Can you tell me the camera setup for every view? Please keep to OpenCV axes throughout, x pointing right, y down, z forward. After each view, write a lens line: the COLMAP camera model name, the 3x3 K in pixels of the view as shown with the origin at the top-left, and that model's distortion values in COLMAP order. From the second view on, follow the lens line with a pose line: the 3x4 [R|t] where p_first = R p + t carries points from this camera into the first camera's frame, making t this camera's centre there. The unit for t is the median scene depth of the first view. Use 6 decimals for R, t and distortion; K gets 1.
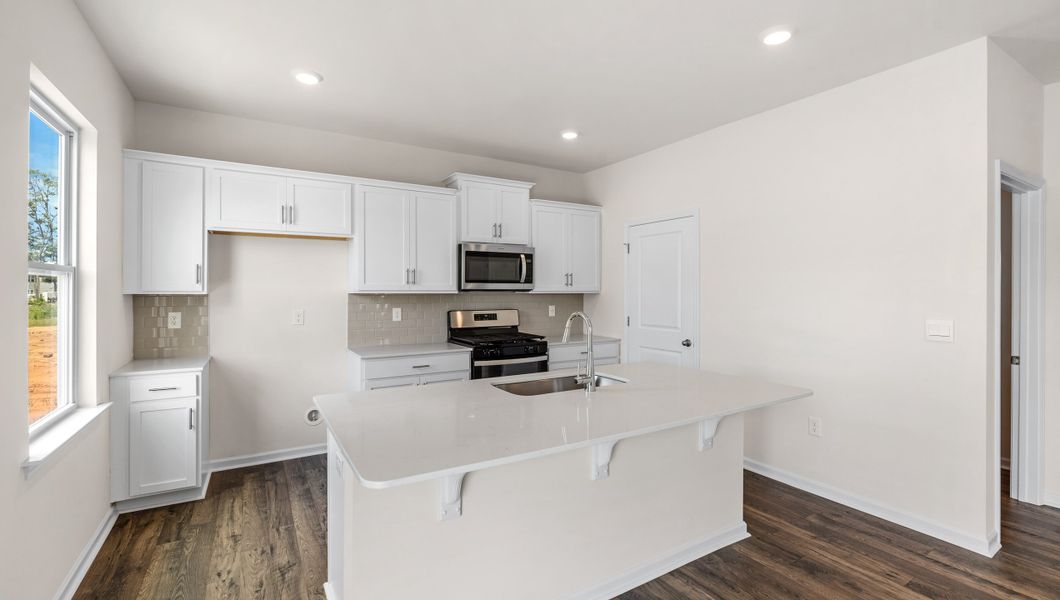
lens RADIAL K [[459.9, 0, 529.5], [0, 459.9, 294.8], [0, 0, 1]] dist [-0.005911, -0.001730]
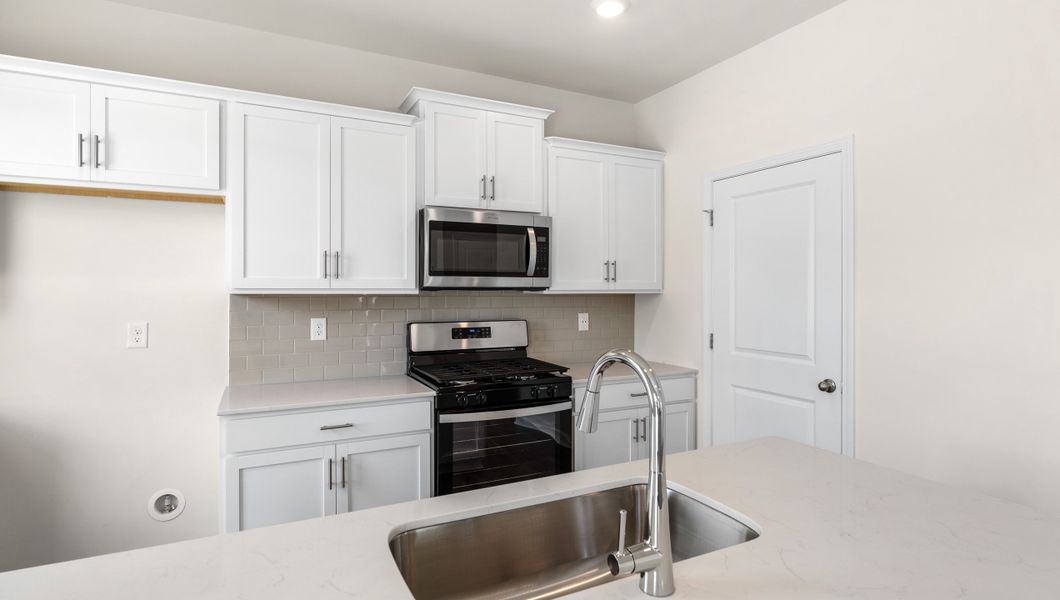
lens RADIAL K [[533.8, 0, 533.8], [0, 533.8, 293.4], [0, 0, 1]] dist [0.000501, -0.000168]
pose [[0.997628, 0.001018, -0.068827, 0.037140], [-0.001145, 0.999998, -0.001805, -0.002663], [0.068825, 0.001879, 0.997627, 0.324377]]
